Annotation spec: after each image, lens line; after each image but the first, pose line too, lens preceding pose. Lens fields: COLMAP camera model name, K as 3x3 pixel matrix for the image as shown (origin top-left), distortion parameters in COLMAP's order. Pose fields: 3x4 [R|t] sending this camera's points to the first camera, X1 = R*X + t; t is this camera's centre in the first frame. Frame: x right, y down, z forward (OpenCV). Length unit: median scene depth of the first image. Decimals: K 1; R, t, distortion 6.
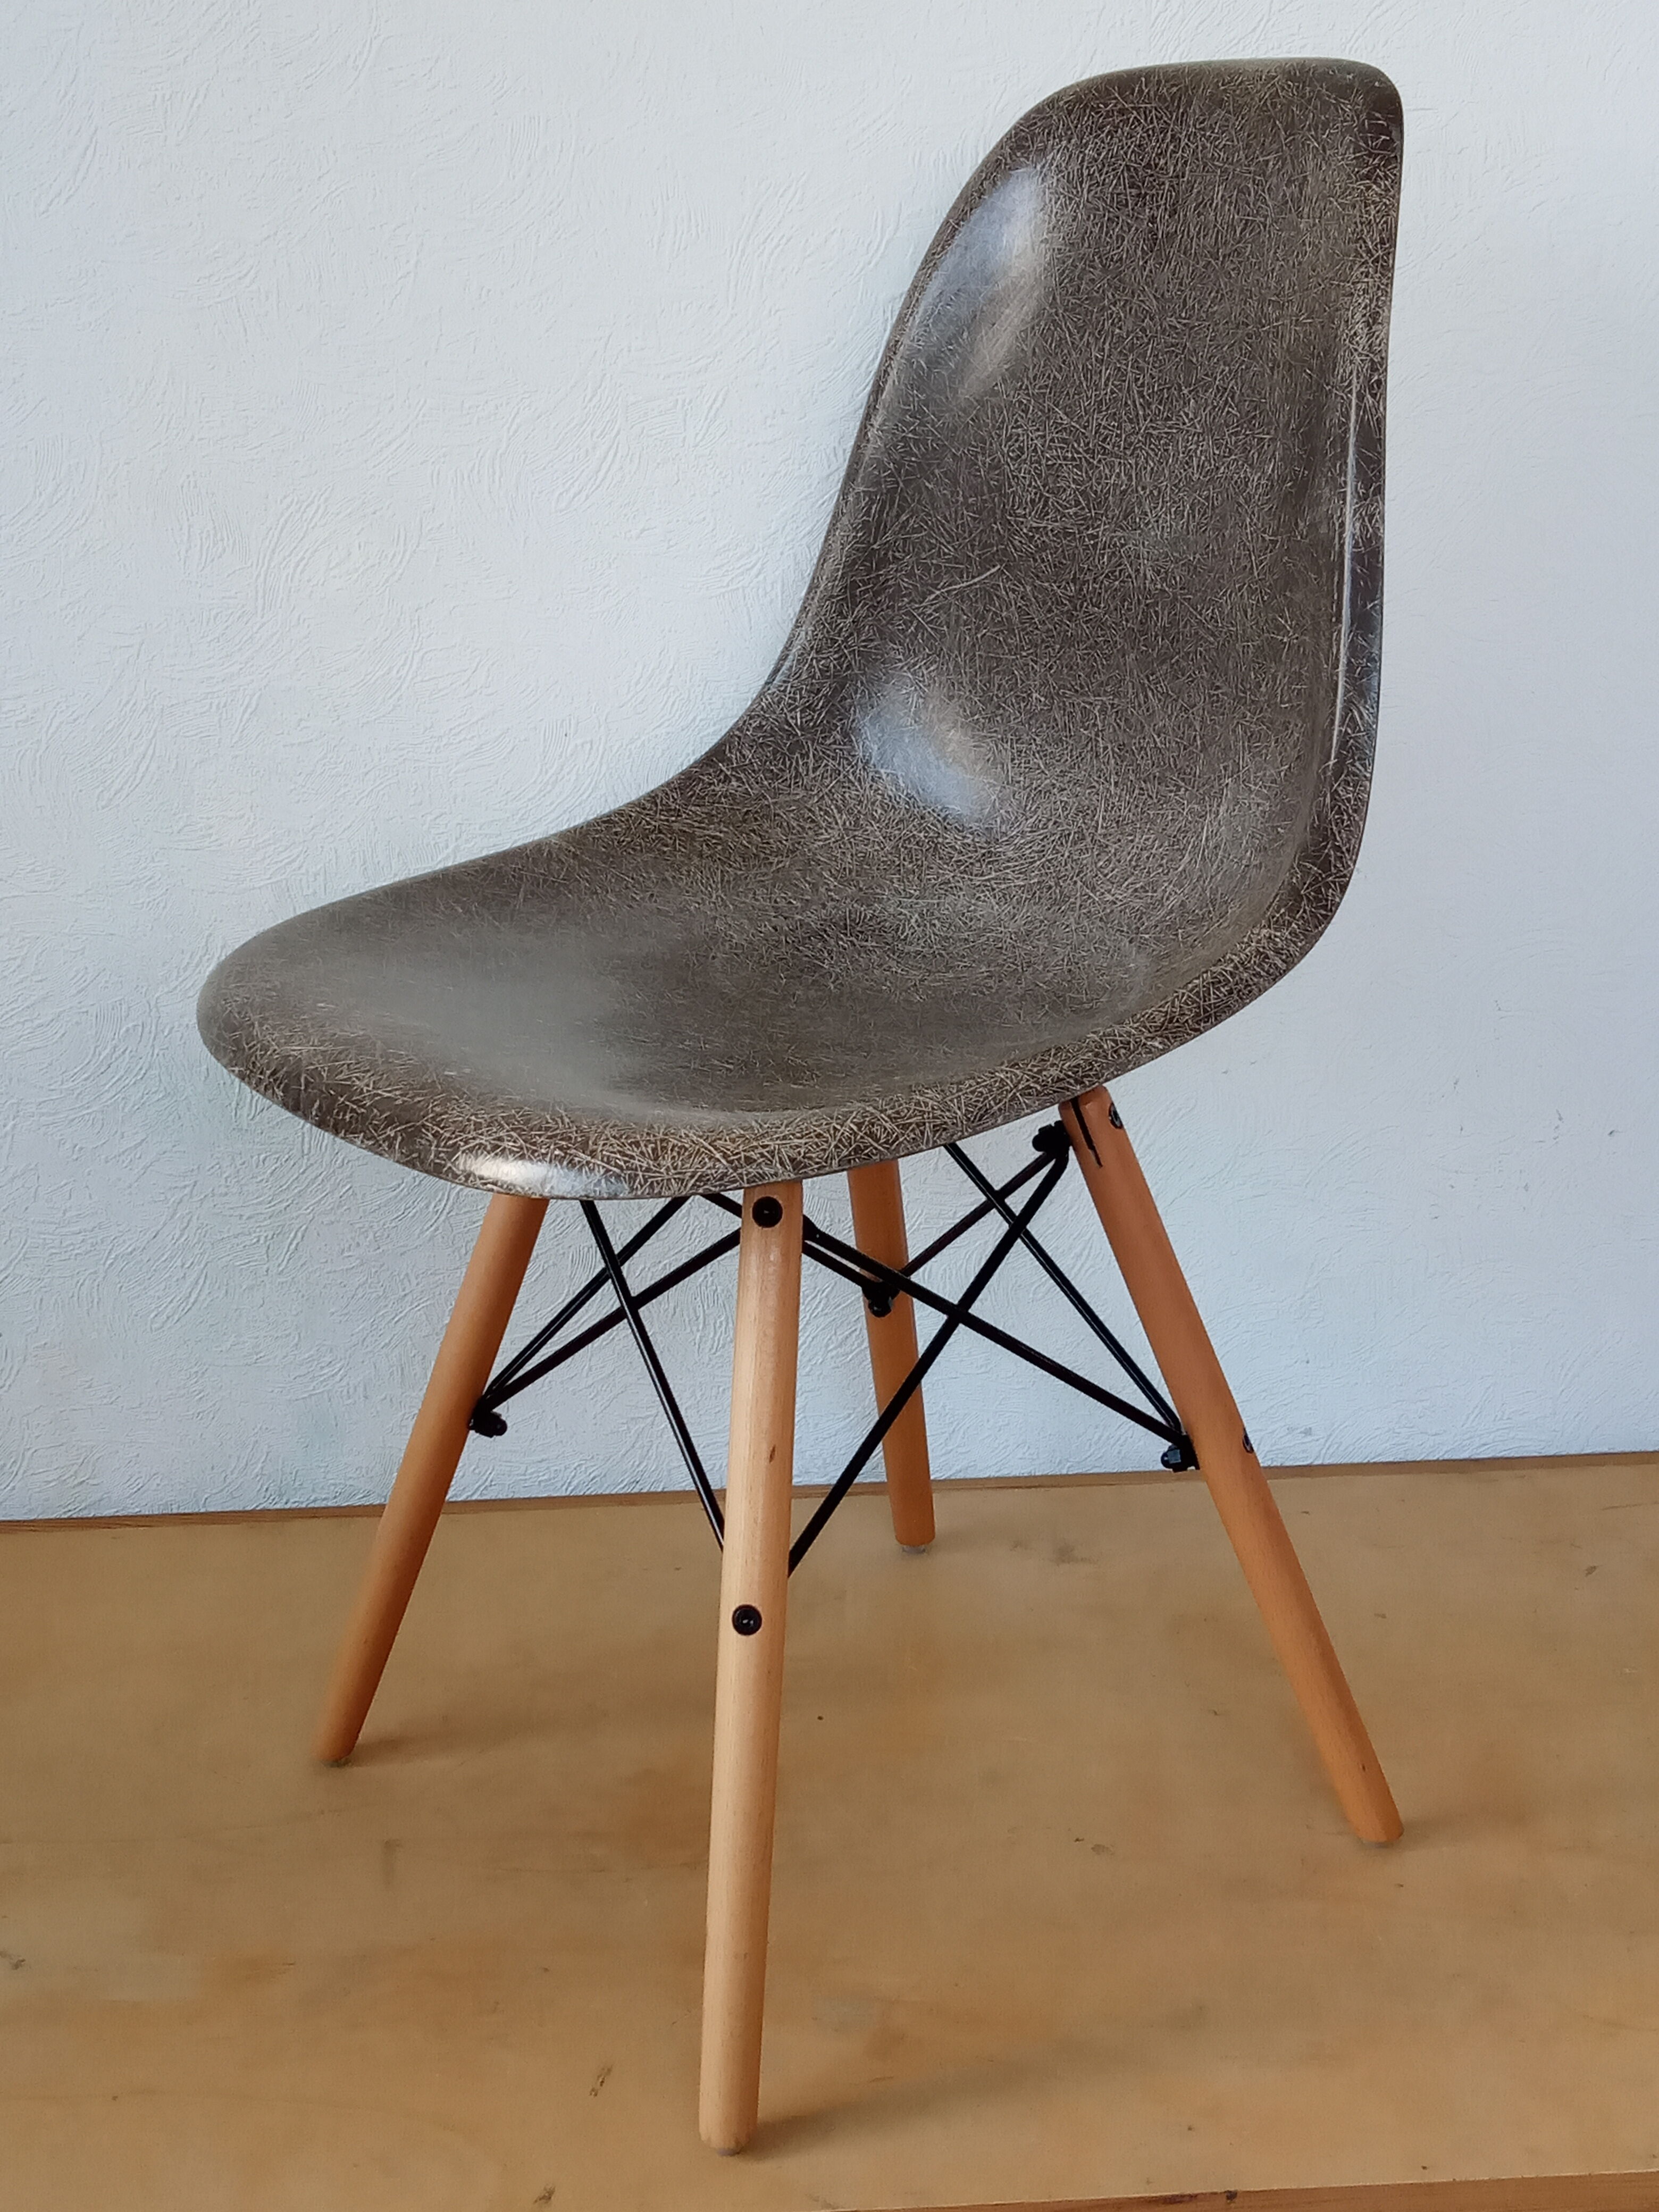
lens RADIAL K [[2886.2, 0, 844.1], [0, 2886.2, 1138.3], [0, 0, 1]] dist [0.164314, -0.622976]
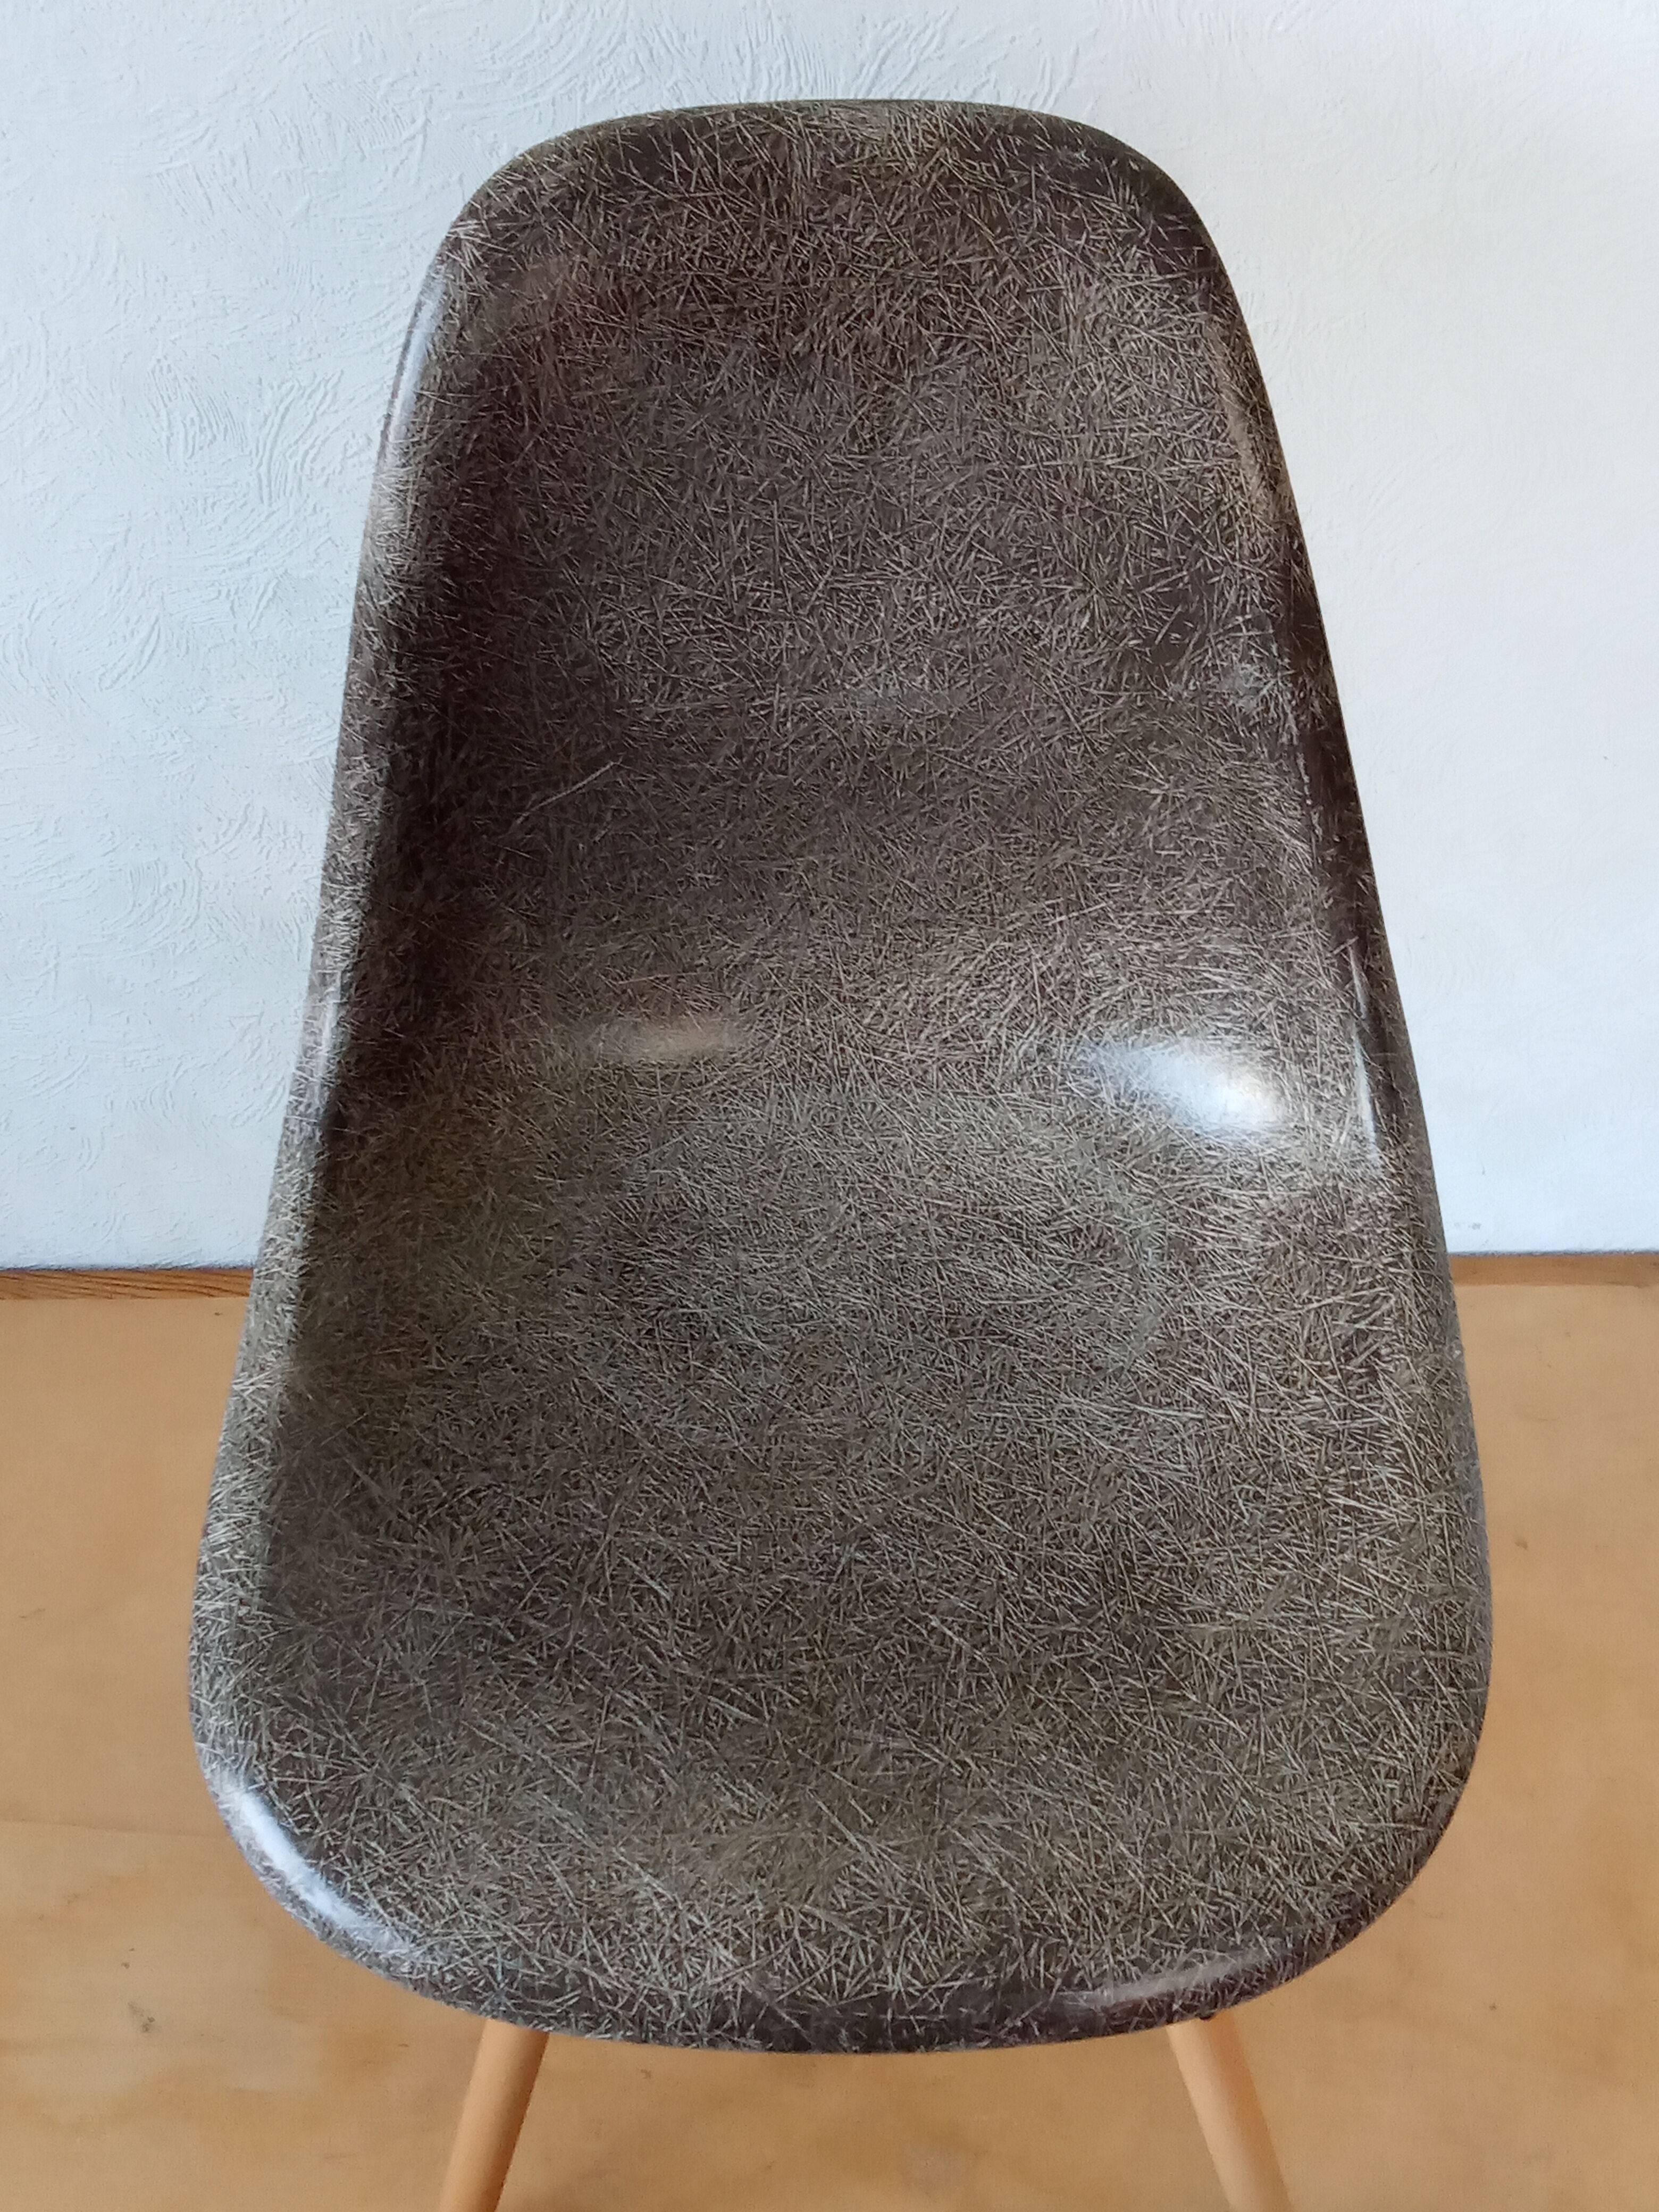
lens RADIAL K [[2903.6, 0, 827.3], [0, 2903.6, 1128.5], [0, 0, 1]] dist [0.157241, -0.614946]
pose [[0.626518, -0.591052, 0.508067, -0.380738], [0.290574, 0.781997, 0.551405, -0.556627], [-0.723216, -0.197835, 0.661680, 0.439342]]
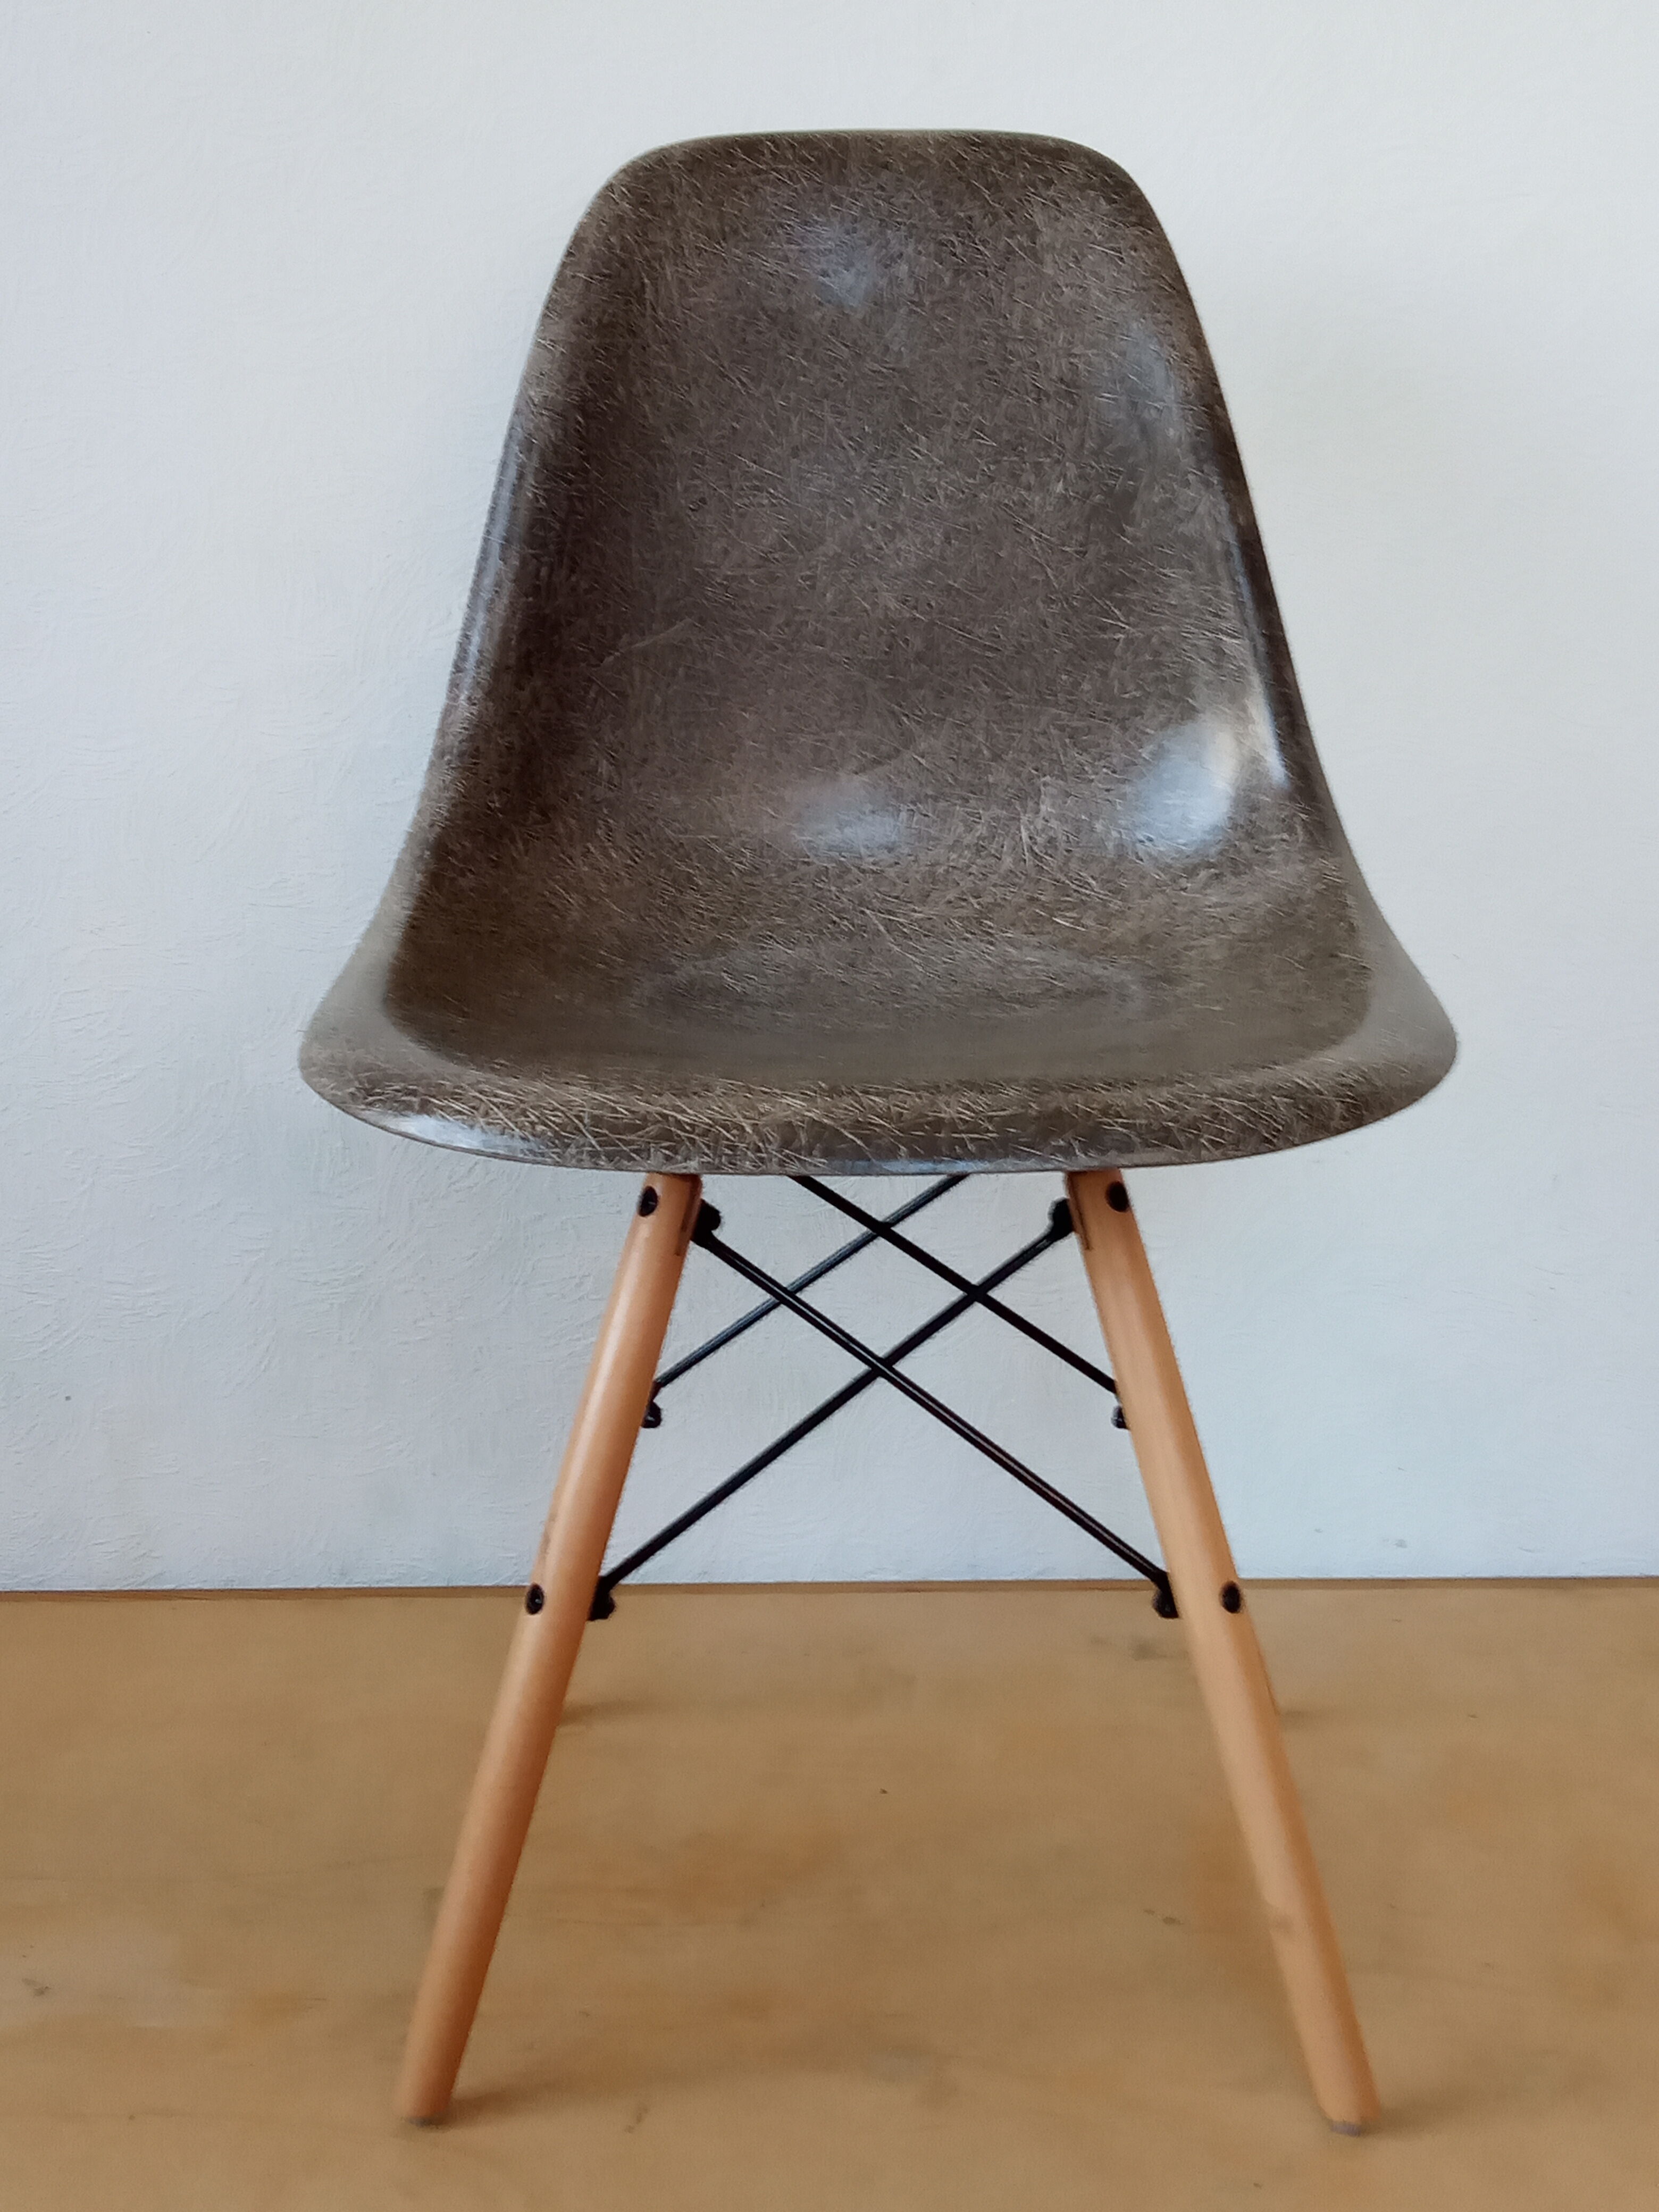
lens RADIAL K [[2903.6, 0, 827.3], [0, 2903.6, 1128.5], [0, 0, 1]] dist [0.157241, -0.614946]
pose [[0.605480, -0.168860, 0.777741, -0.744824], [0.262381, 0.964950, 0.005240, -0.024629], [-0.751366, 0.200892, 0.628563, 0.394544]]
